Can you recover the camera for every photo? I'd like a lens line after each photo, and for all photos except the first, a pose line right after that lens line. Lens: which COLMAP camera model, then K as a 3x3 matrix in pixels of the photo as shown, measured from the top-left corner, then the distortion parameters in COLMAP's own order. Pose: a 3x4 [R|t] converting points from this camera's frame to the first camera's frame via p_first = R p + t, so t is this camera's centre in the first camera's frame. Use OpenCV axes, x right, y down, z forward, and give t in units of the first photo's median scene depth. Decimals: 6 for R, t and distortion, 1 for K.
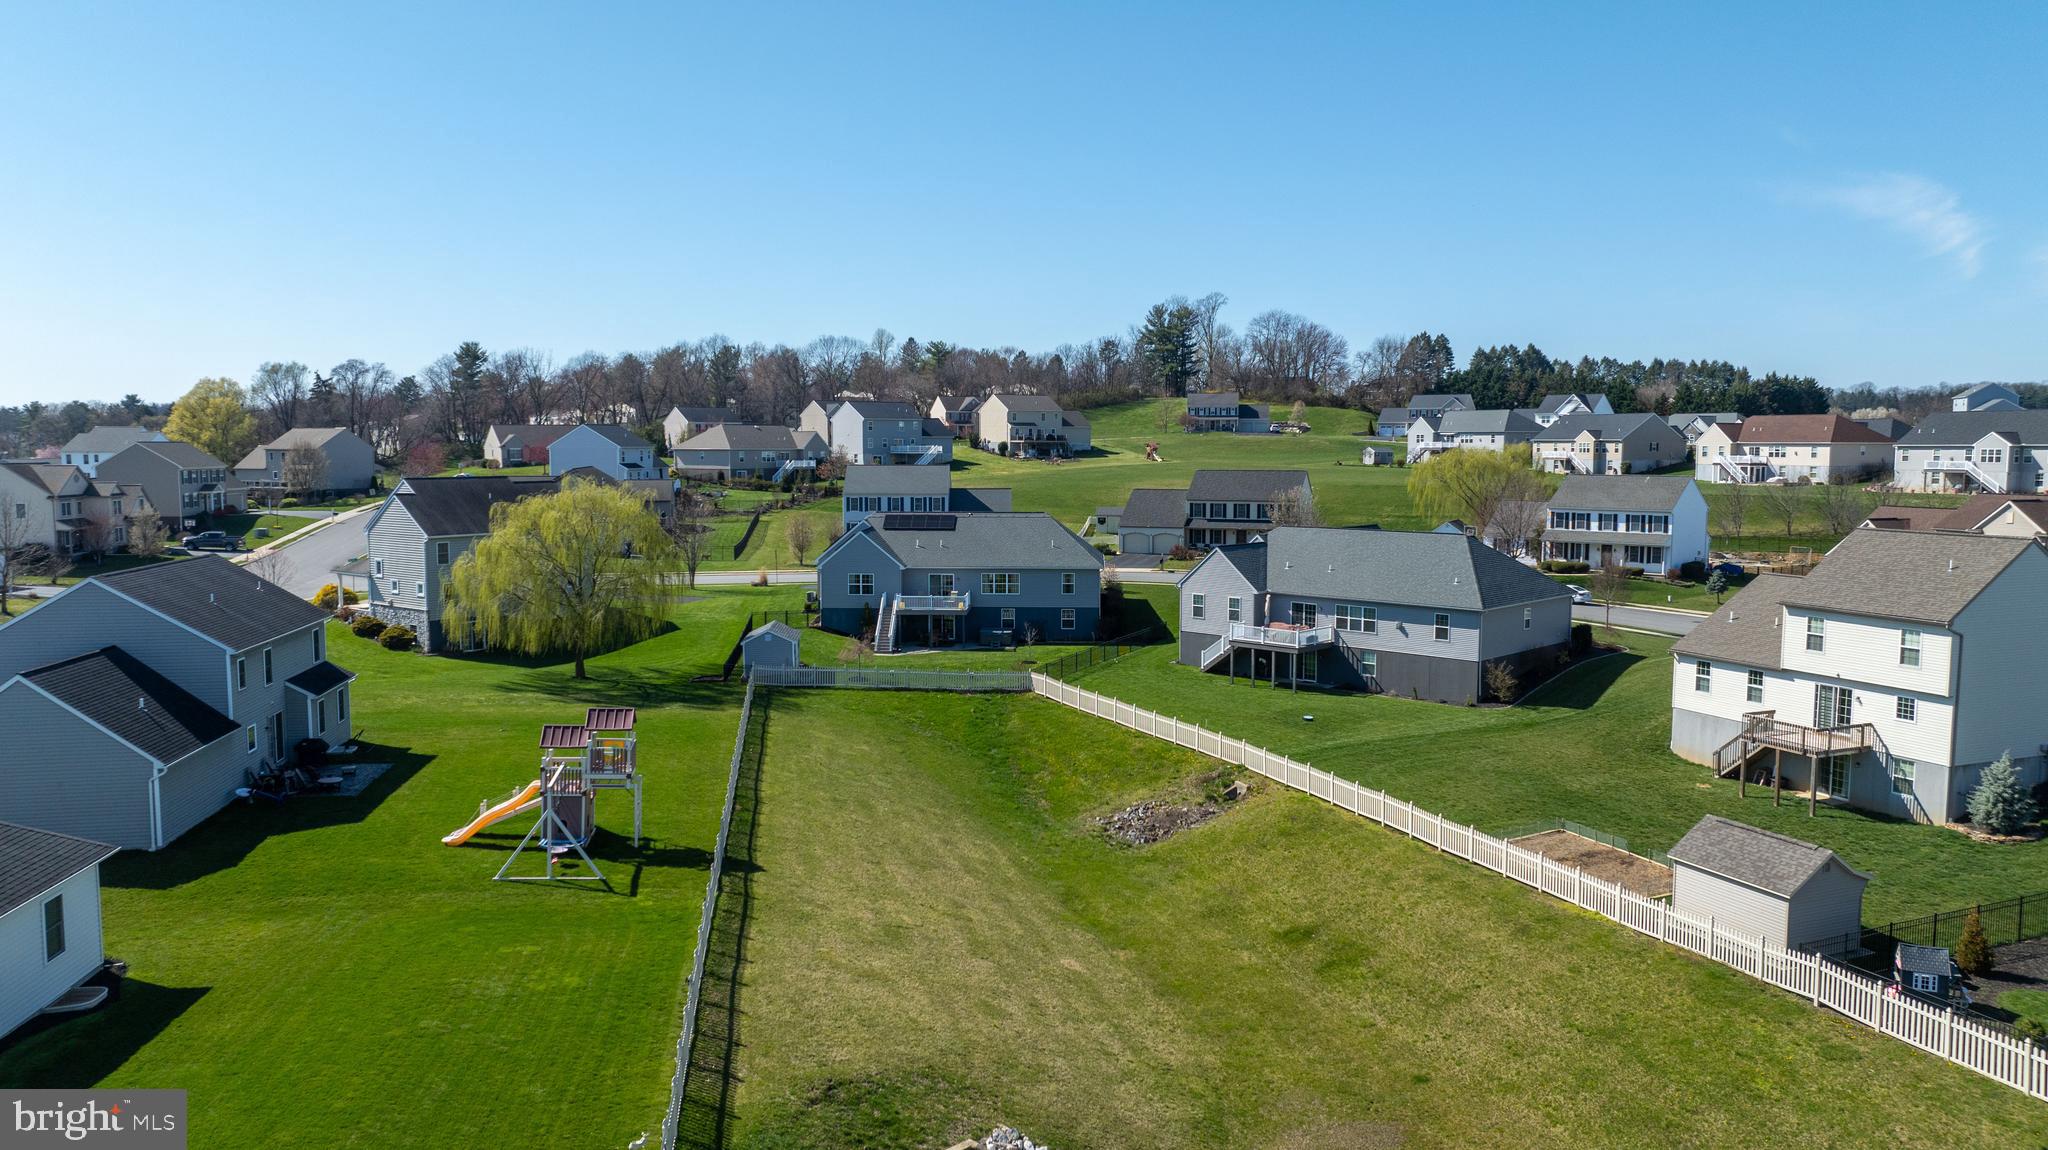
lens RADIAL K [[1435.8, 0, 1024.0], [0, 1435.8, 575.0], [0, 0, 1]] dist [0.004154, 0.001745]
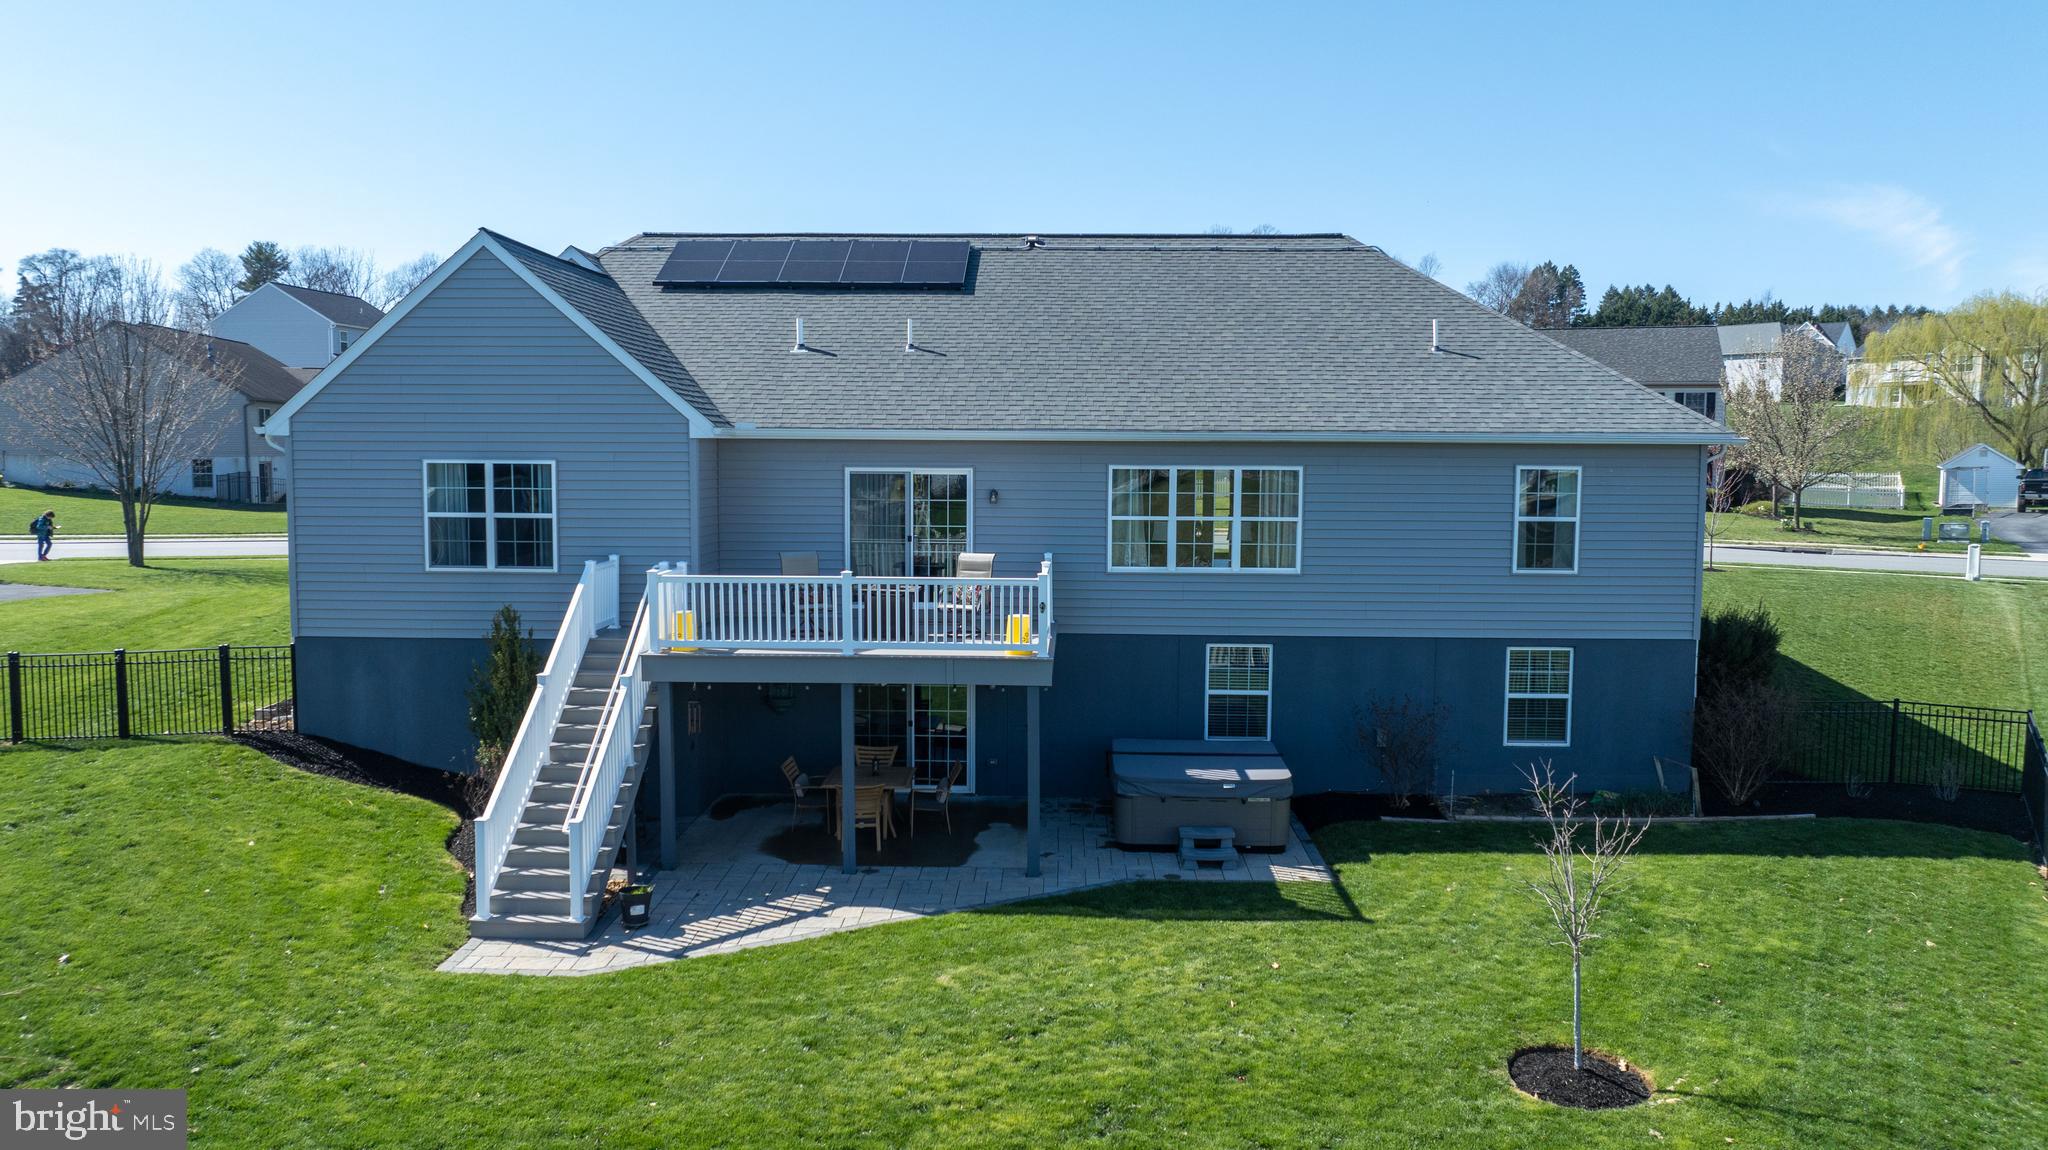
lens RADIAL K [[1436.9, 0, 1024.0], [0, 1436.9, 575.0], [0, 0, 1]] dist [-0.039842, 0.027032]
pose [[0.999902, 0.004314, 0.013340, -0.019271], [-0.004248, 0.999979, -0.004916, 0.006532], [-0.013361, 0.004859, 0.999899, 0.349977]]
